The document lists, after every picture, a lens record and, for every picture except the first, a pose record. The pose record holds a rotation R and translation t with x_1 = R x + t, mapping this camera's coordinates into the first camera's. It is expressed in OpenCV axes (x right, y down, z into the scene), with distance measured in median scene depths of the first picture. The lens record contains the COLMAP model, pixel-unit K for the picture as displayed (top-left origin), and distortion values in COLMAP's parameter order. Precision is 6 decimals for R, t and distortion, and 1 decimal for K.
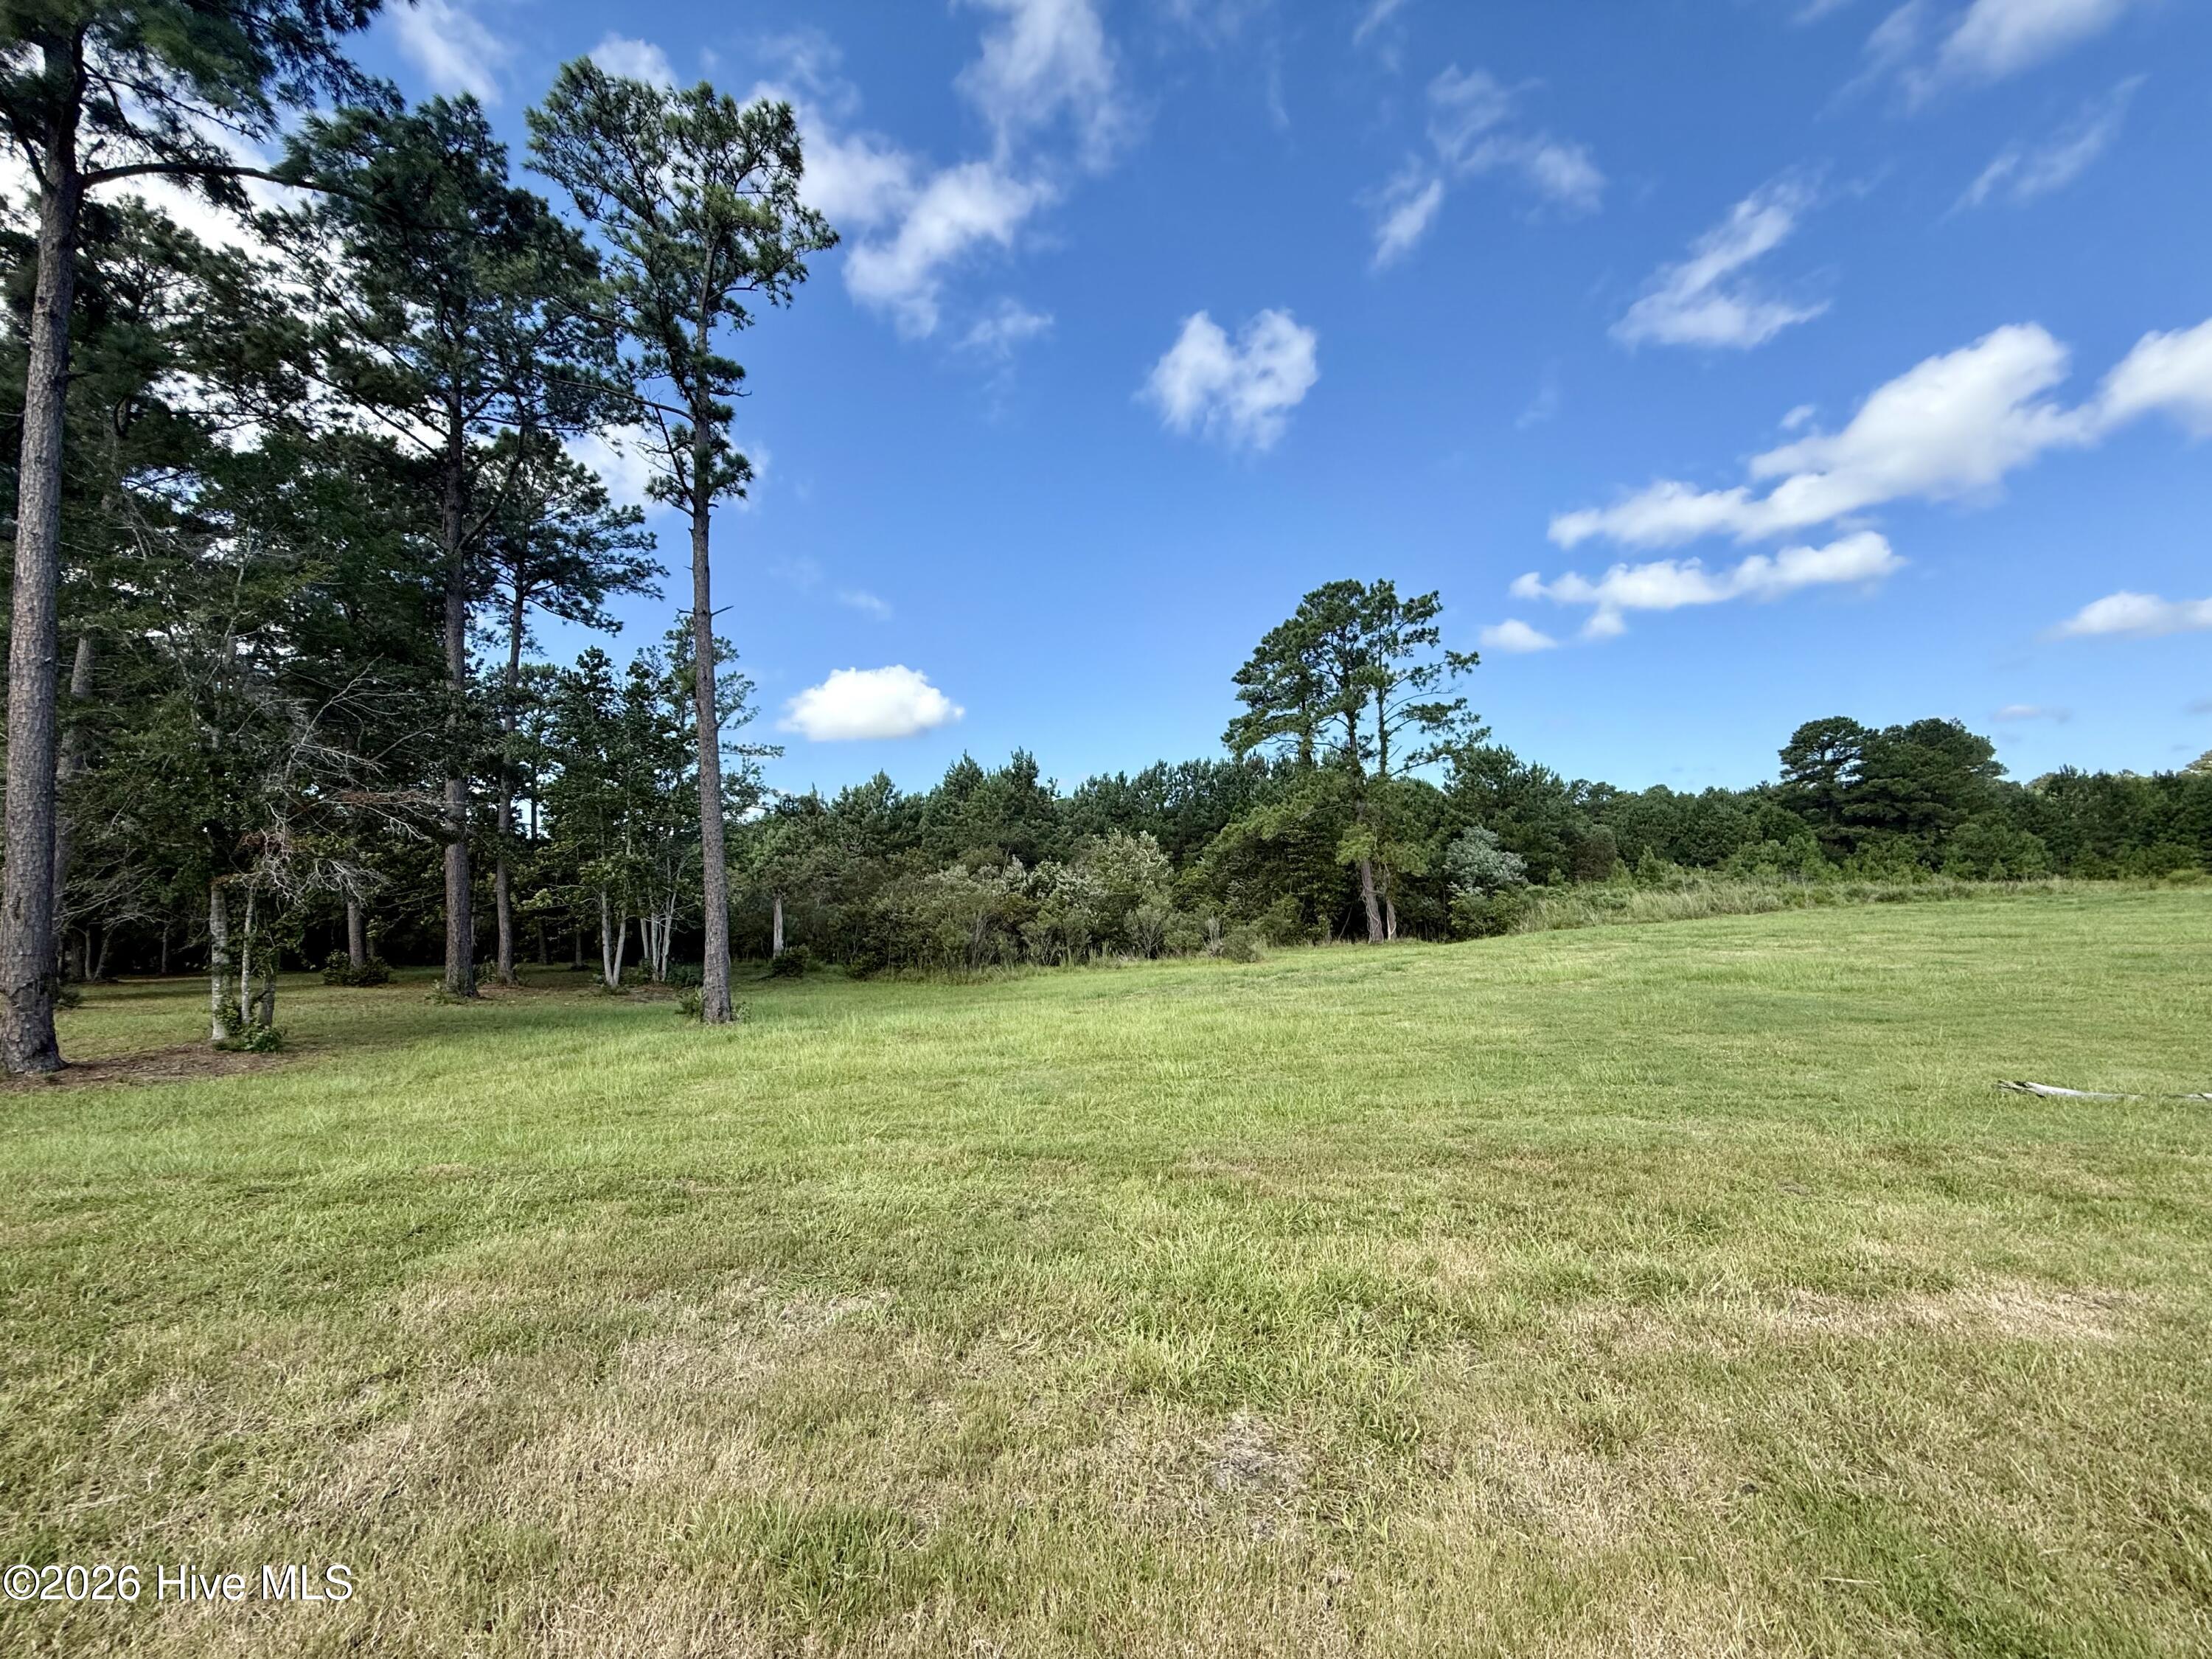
lens RADIAL K [[876.4, 0, 1099.1], [0, 876.4, 832.9], [0, 0, 1]] dist [-0.000445, -0.000119]
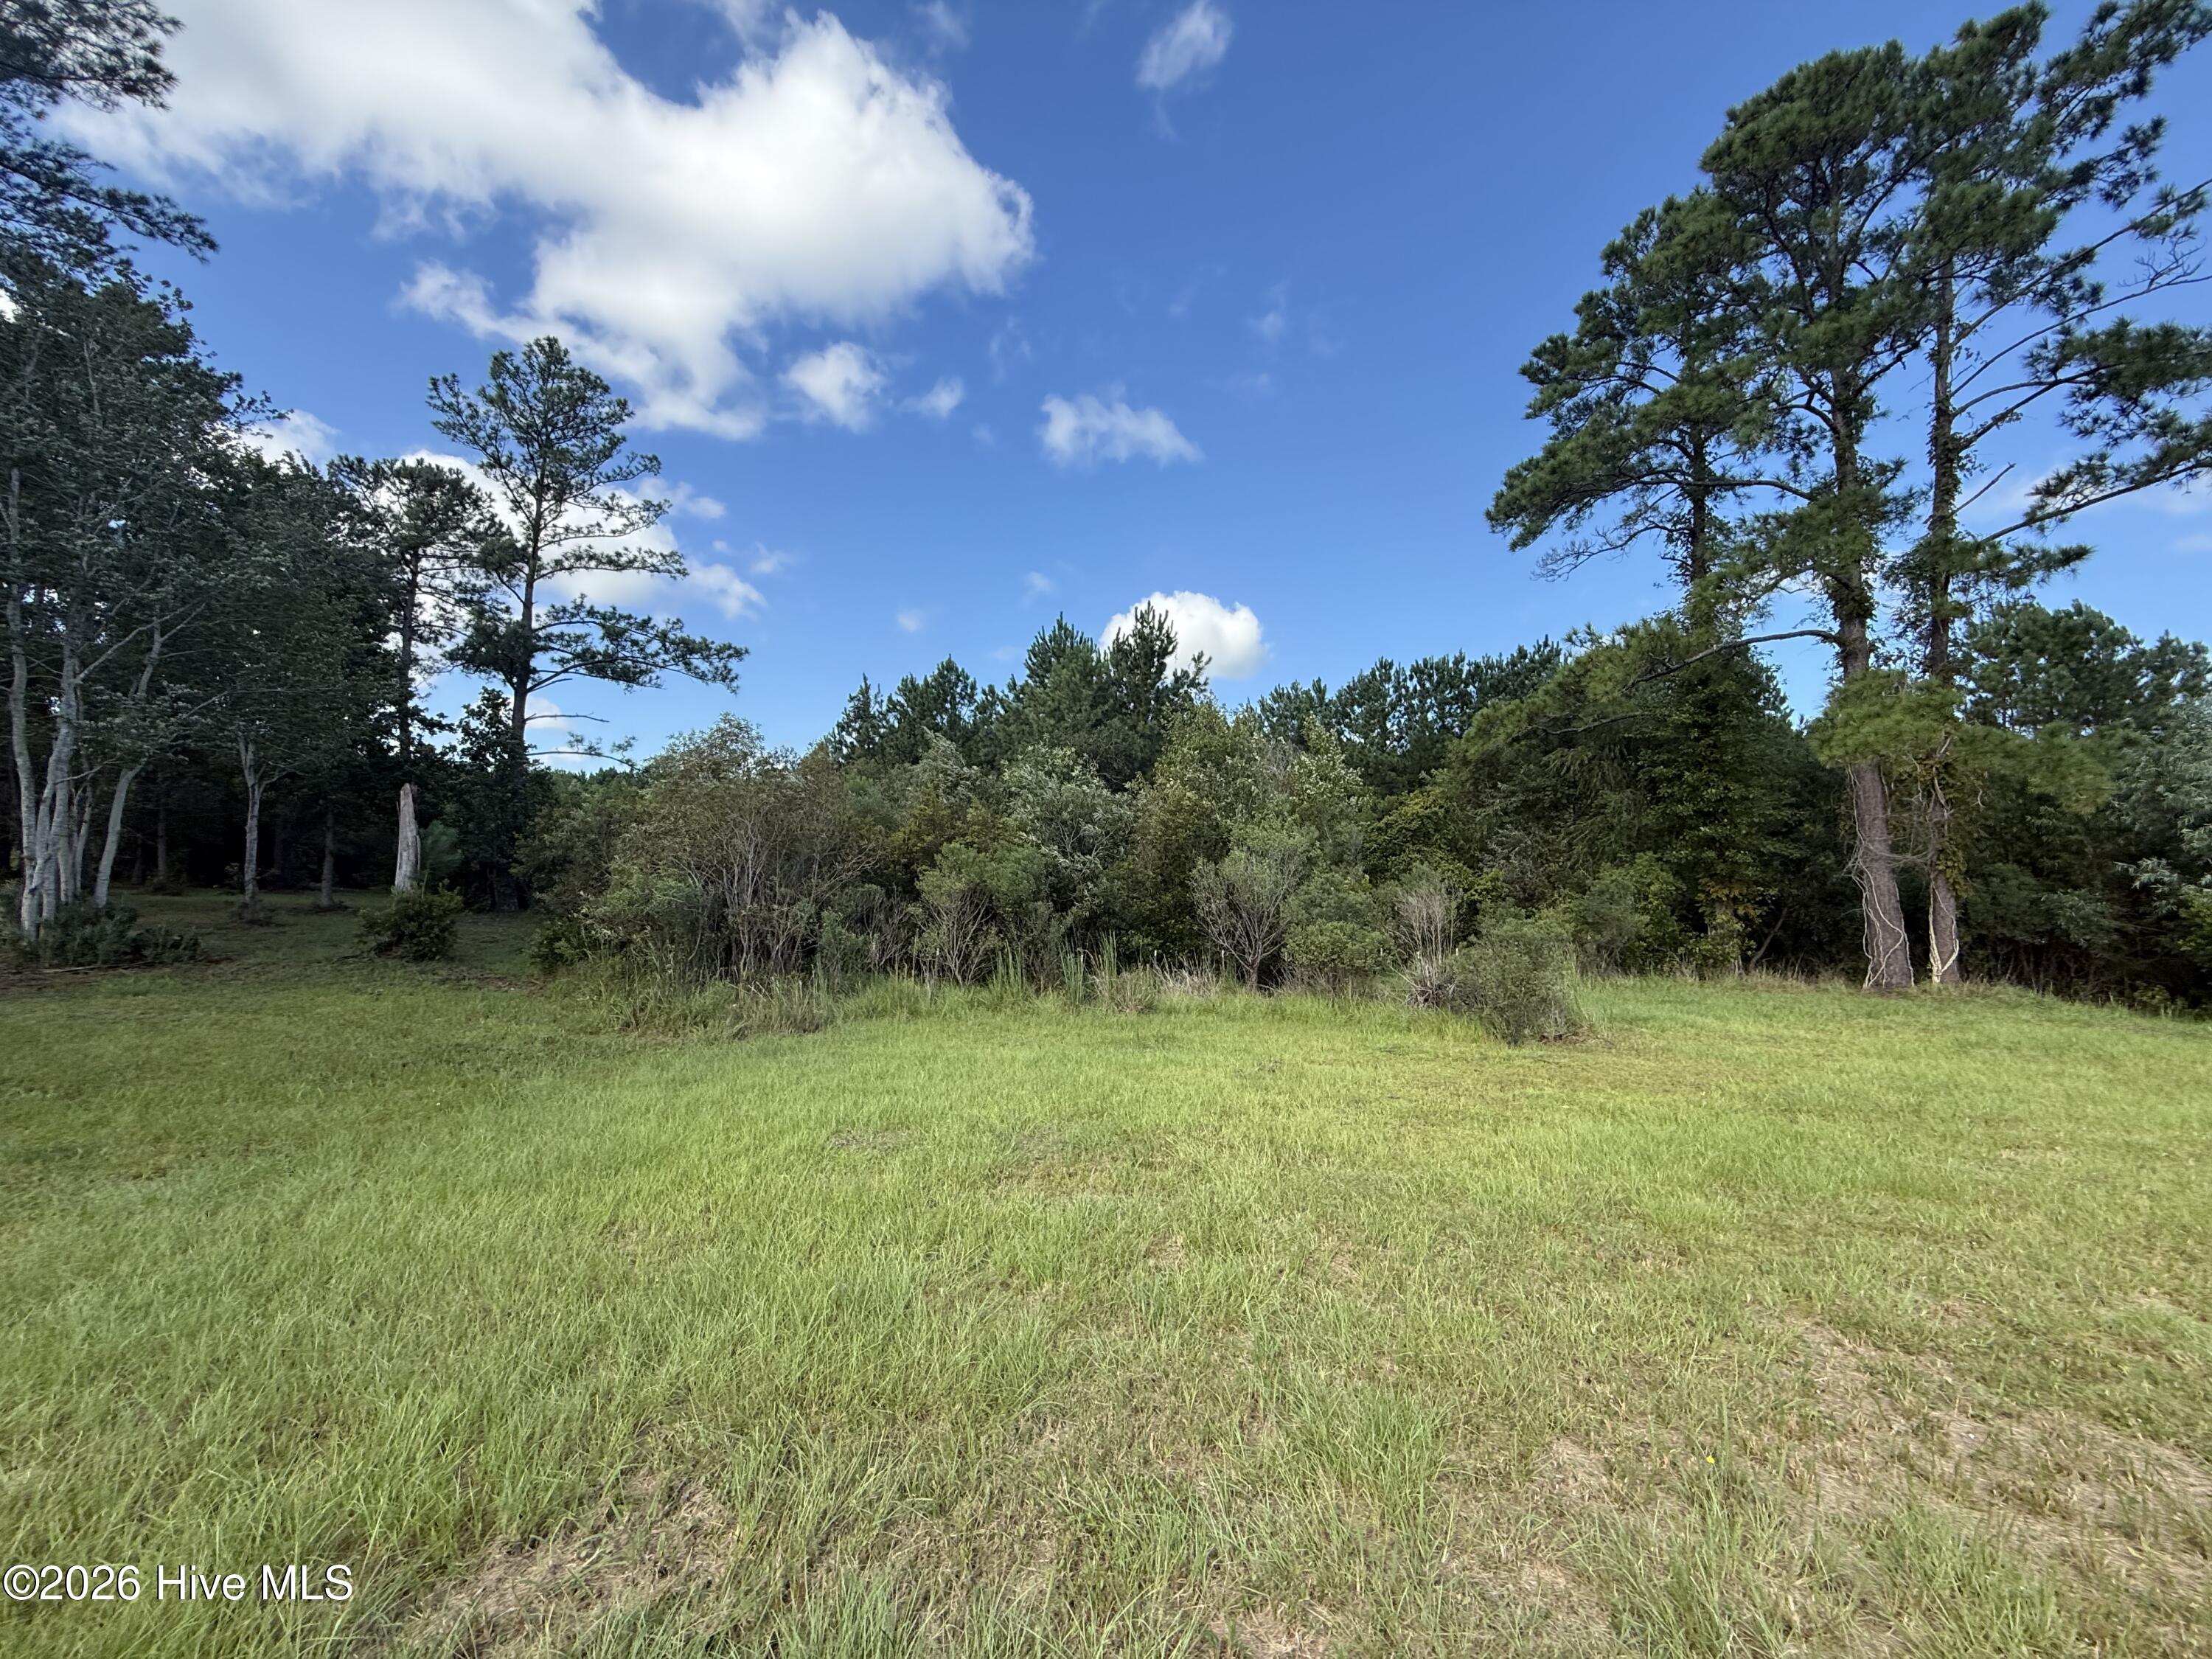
lens RADIAL K [[876.4, 0, 1099.1], [0, 876.4, 832.9], [0, 0, 1]] dist [-0.000445, -0.000119]
pose [[0.960779, 0.045199, -0.273607, 0.082299], [-0.036480, 0.998654, 0.036874, 0.055083], [0.274905, -0.025446, 0.961134, 0.528615]]
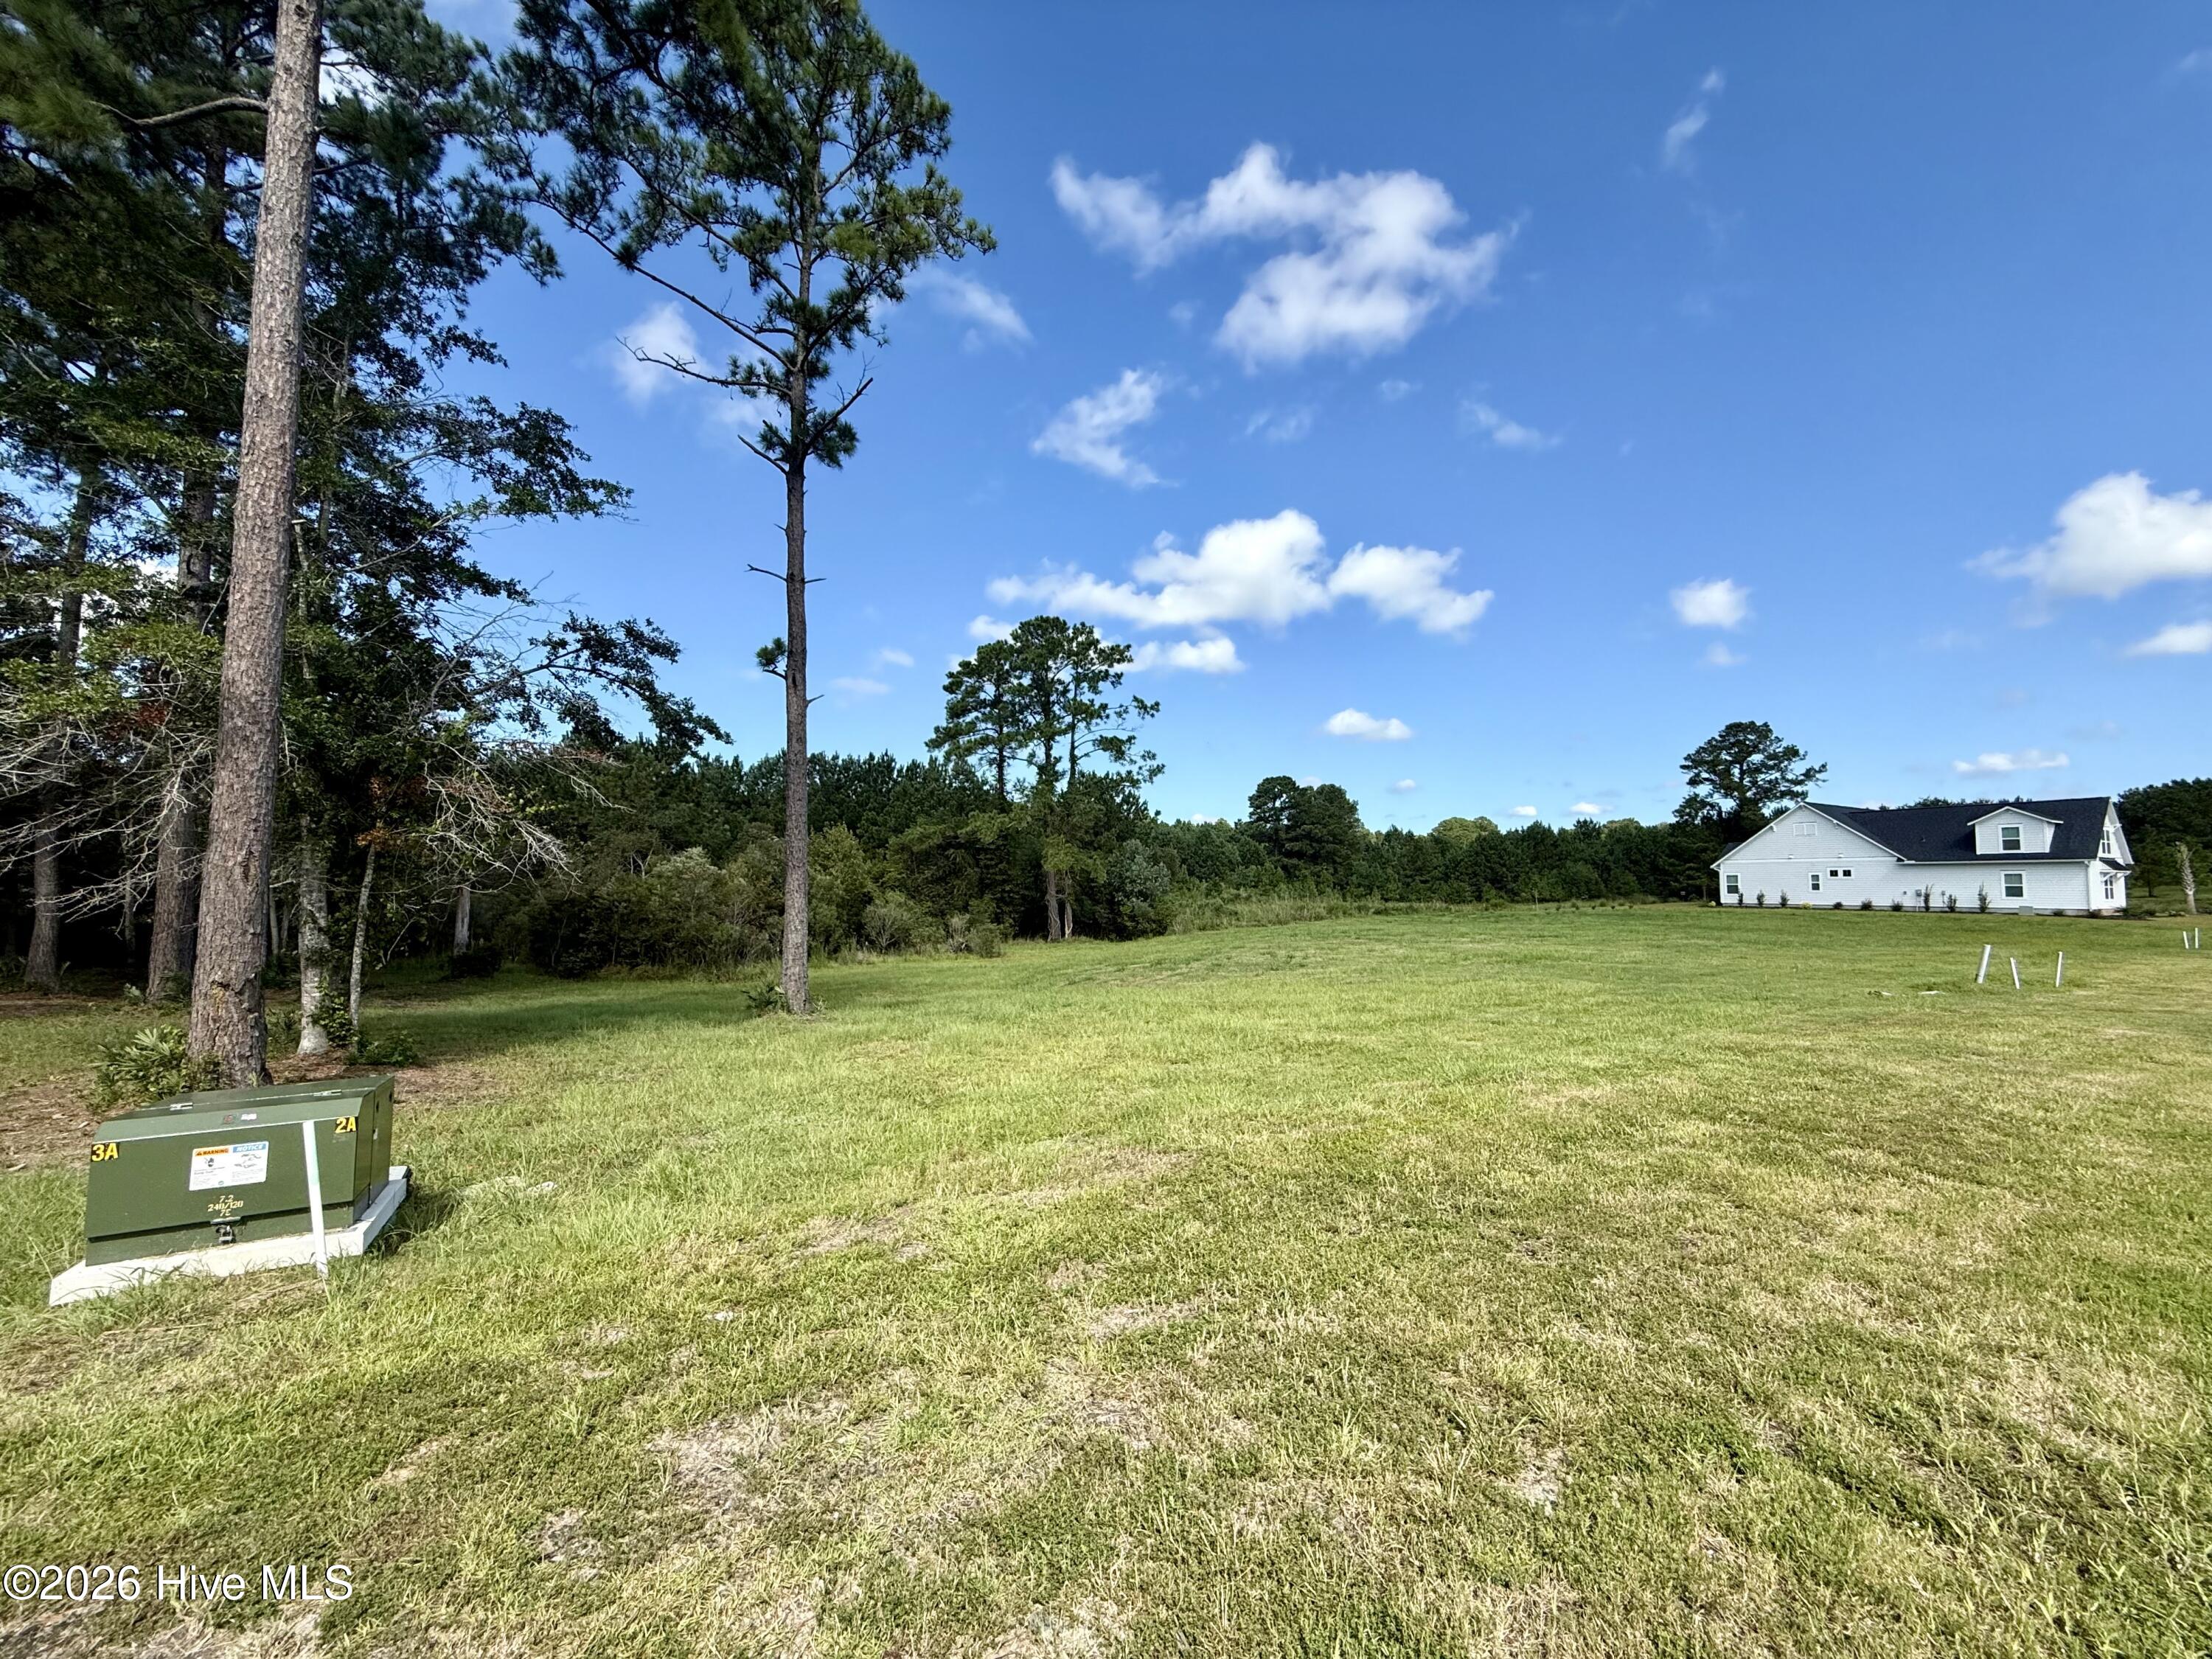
lens RADIAL K [[876.4, 0, 1099.1], [0, 876.4, 832.9], [0, 0, 1]] dist [-0.000445, -0.000119]
pose [[0.850541, 0.072252, 0.520921, -0.233155], [-0.072671, 0.997162, -0.019652, 0.004772], [-0.520863, -0.021141, 0.853378, 0.007405]]
